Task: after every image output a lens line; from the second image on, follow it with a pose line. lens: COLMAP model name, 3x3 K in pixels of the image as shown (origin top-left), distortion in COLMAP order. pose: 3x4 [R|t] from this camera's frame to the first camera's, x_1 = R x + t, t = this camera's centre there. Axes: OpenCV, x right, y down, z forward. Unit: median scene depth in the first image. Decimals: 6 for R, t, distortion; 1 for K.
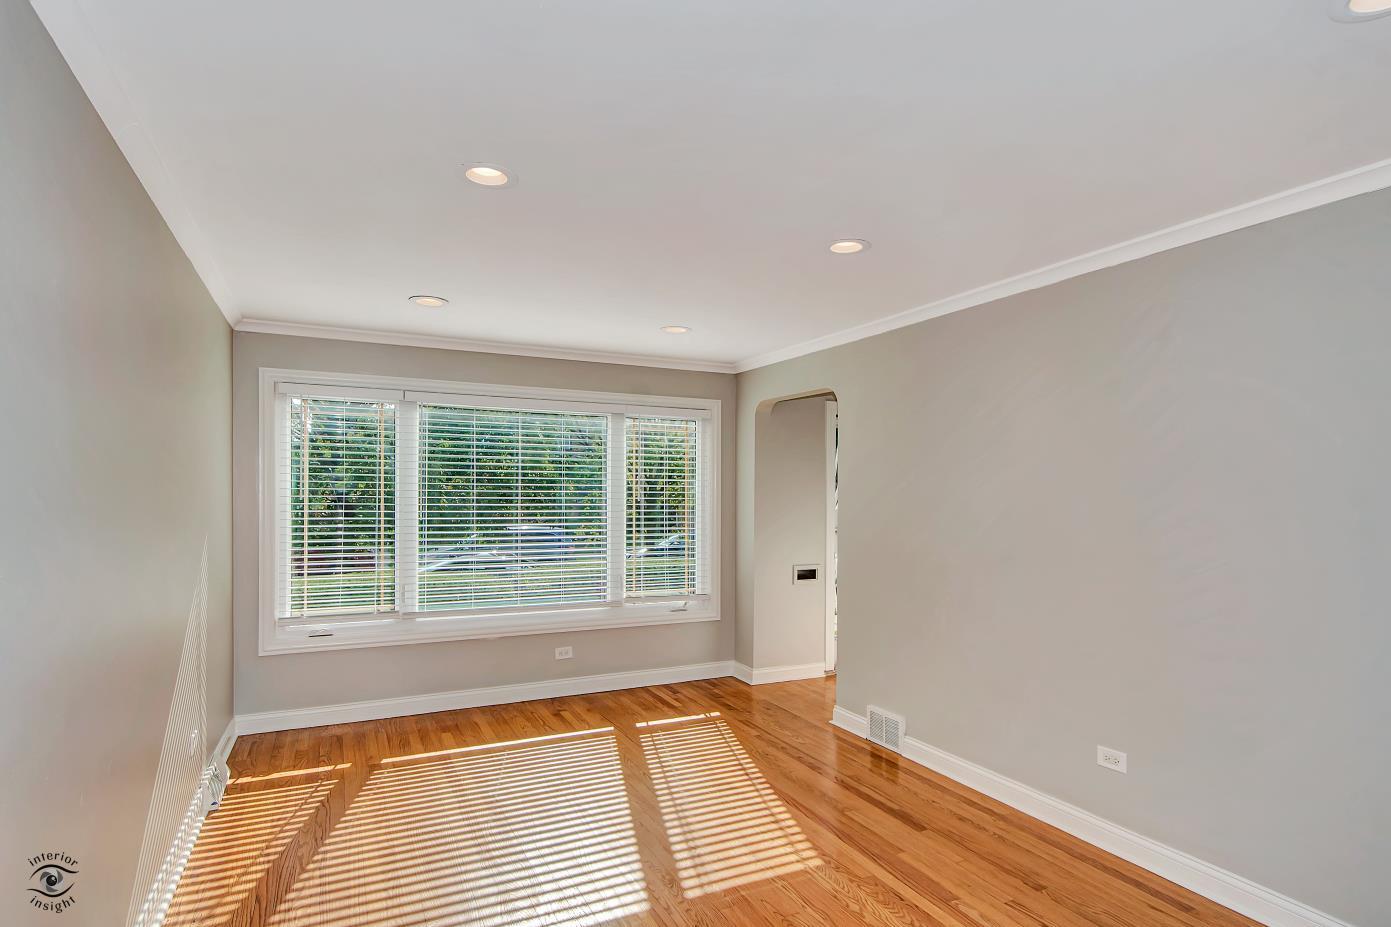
lens RADIAL K [[741.1, 0, 692.5], [0, 741.1, 468.9], [0, 0, 1]] dist [0.019464, -0.002527]
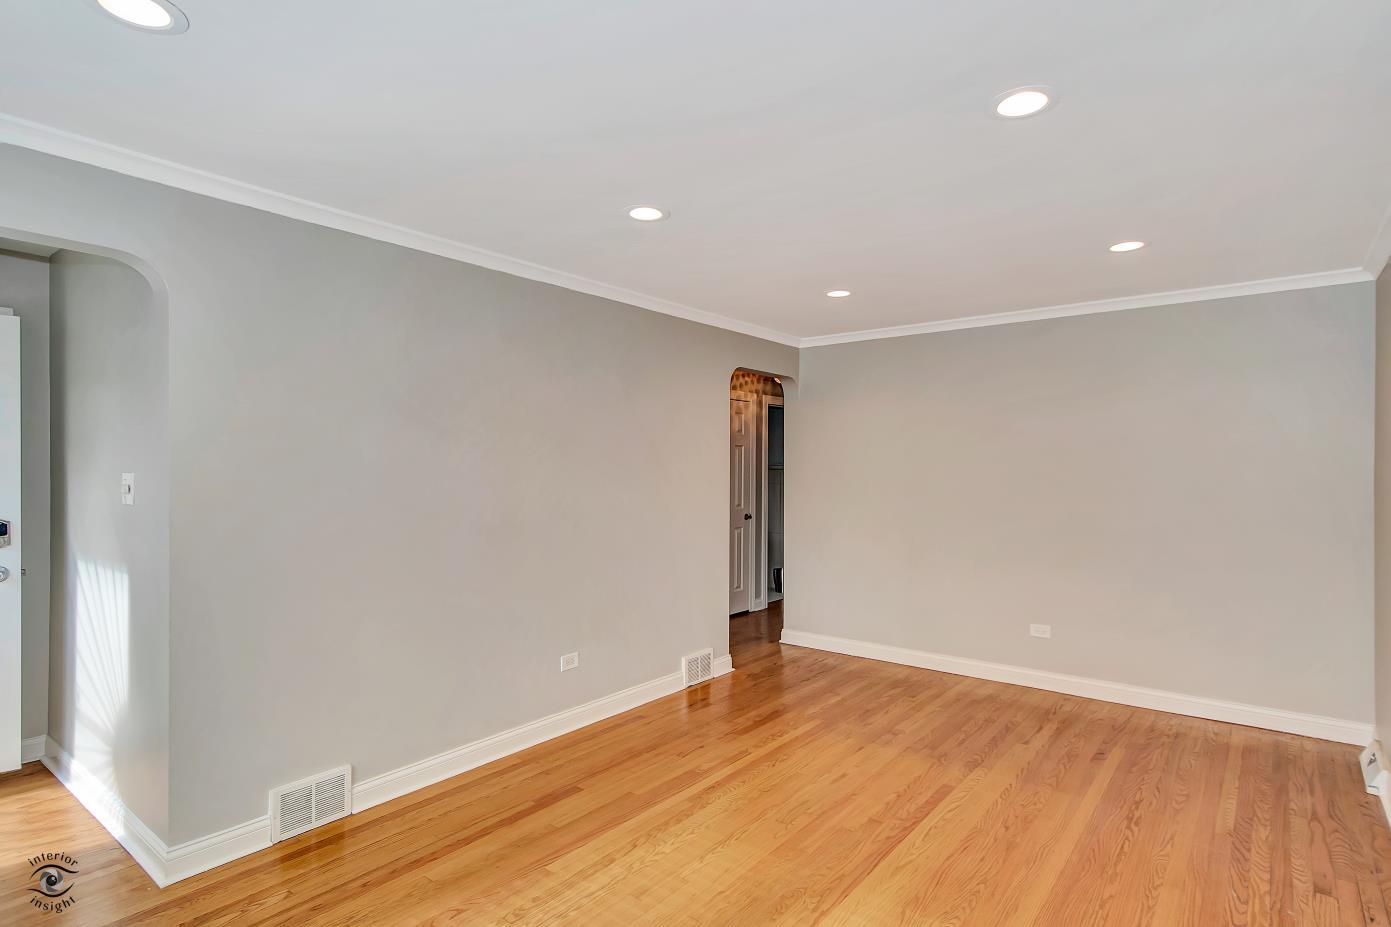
lens RADIAL K [[741.1, 0, 692.7], [0, 741.1, 464.8], [0, 0, 1]] dist [0.019464, -0.002527]
pose [[-0.425499, -0.006880, 0.904933, -0.627377], [-0.031200, 0.999488, -0.007071, 0.038849], [-0.904421, -0.031243, -0.425495, 1.205166]]
